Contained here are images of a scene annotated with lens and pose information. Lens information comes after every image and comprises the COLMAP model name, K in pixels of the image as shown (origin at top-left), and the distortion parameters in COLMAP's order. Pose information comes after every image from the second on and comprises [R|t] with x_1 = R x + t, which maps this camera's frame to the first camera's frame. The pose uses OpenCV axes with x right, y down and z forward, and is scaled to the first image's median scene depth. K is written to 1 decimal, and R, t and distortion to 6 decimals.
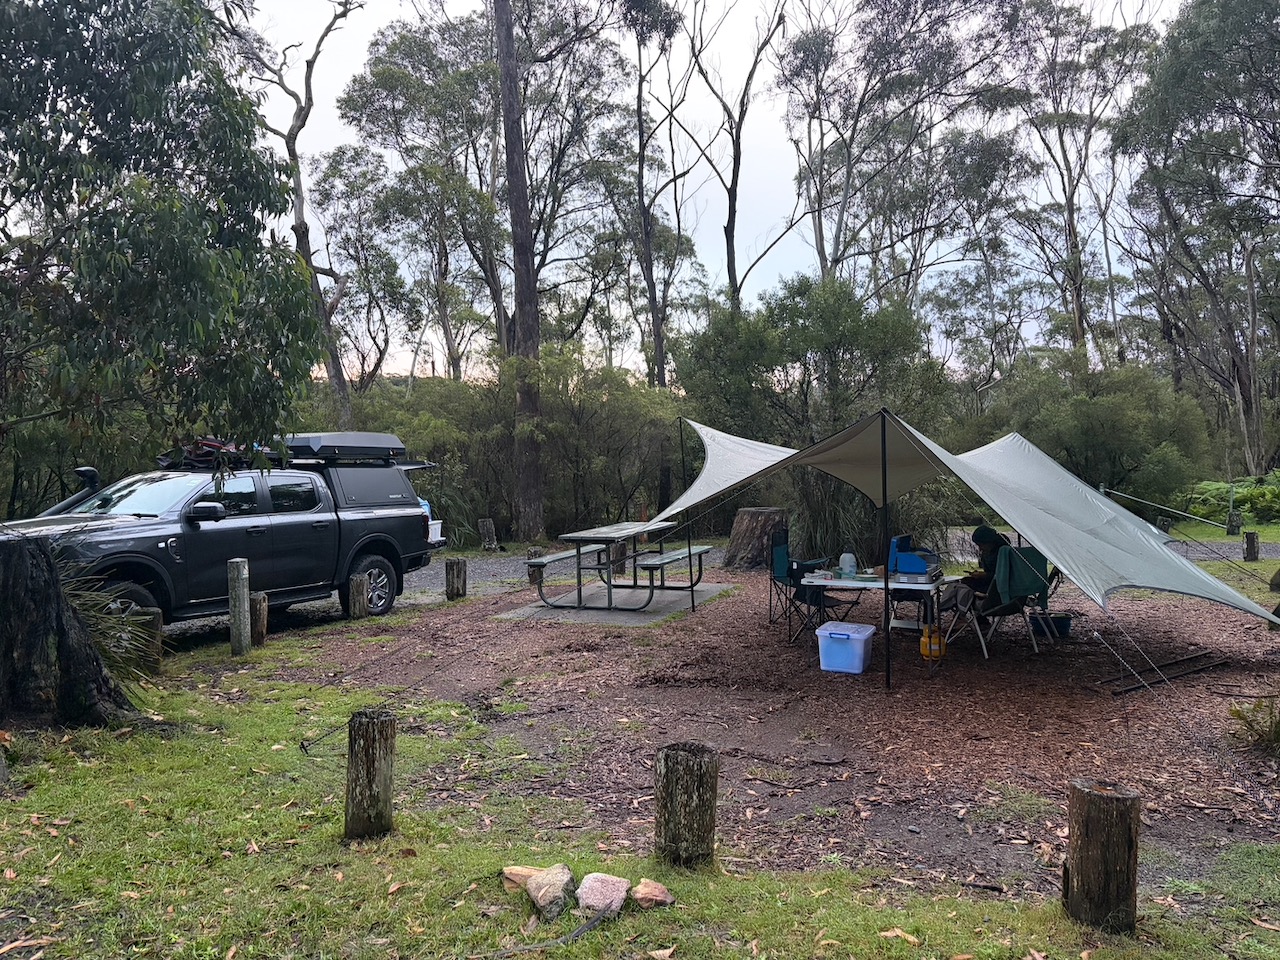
lens RADIAL K [[958.7, 0, 634.3], [0, 958.7, 483.4], [0, 0, 1]] dist [0.033258, -0.005255]
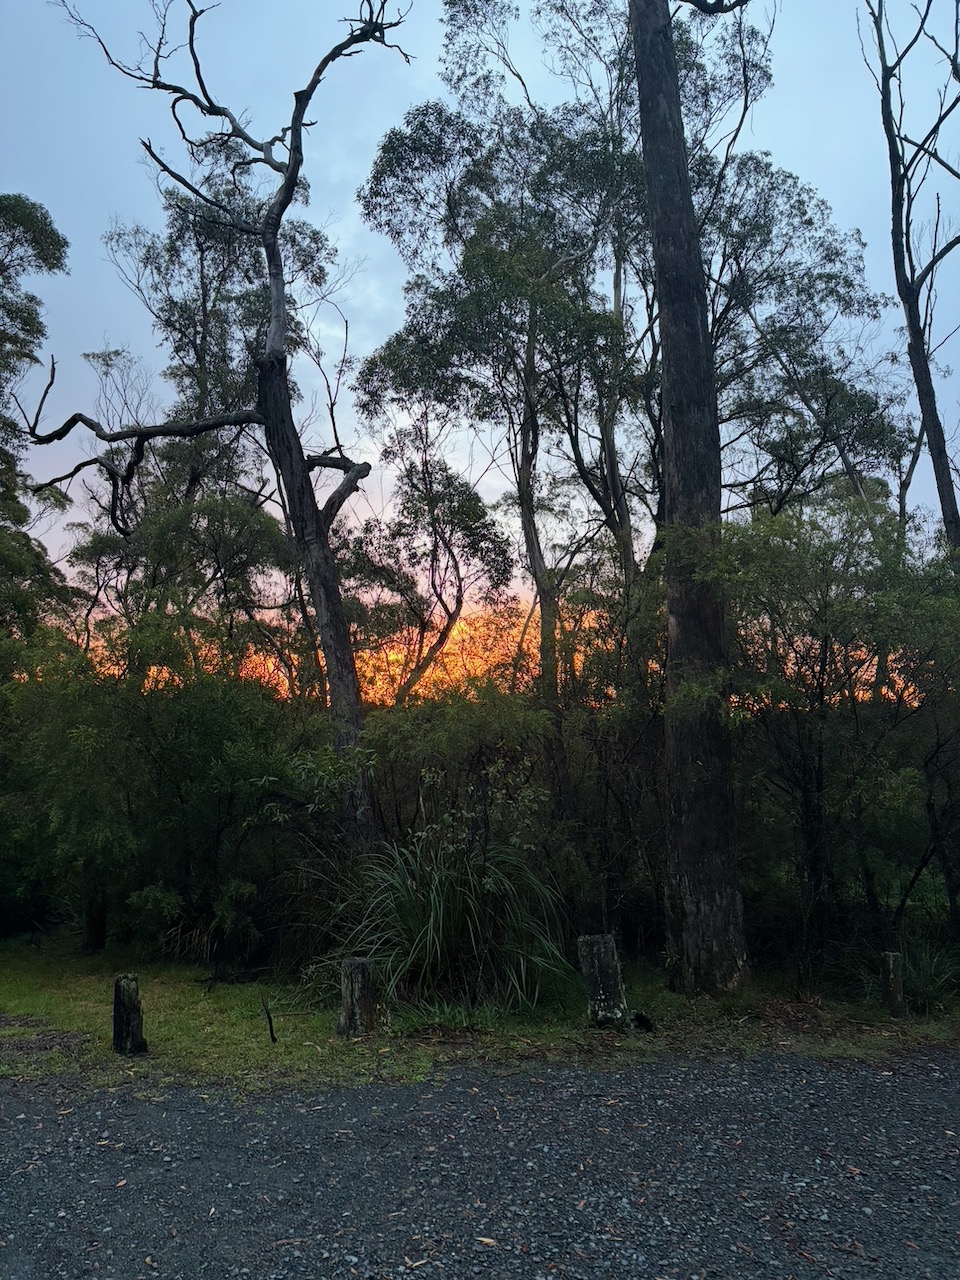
lens RADIAL K [[958.7, 0, 481.0], [0, 958.7, 647.3], [0, 0, 1]] dist [0.033258, -0.005255]
pose [[0.958592, -0.033398, -0.282817, -0.066951], [-0.012691, 0.987103, -0.159584, -0.010355], [0.284499, 0.156565, 0.945805, 0.467695]]
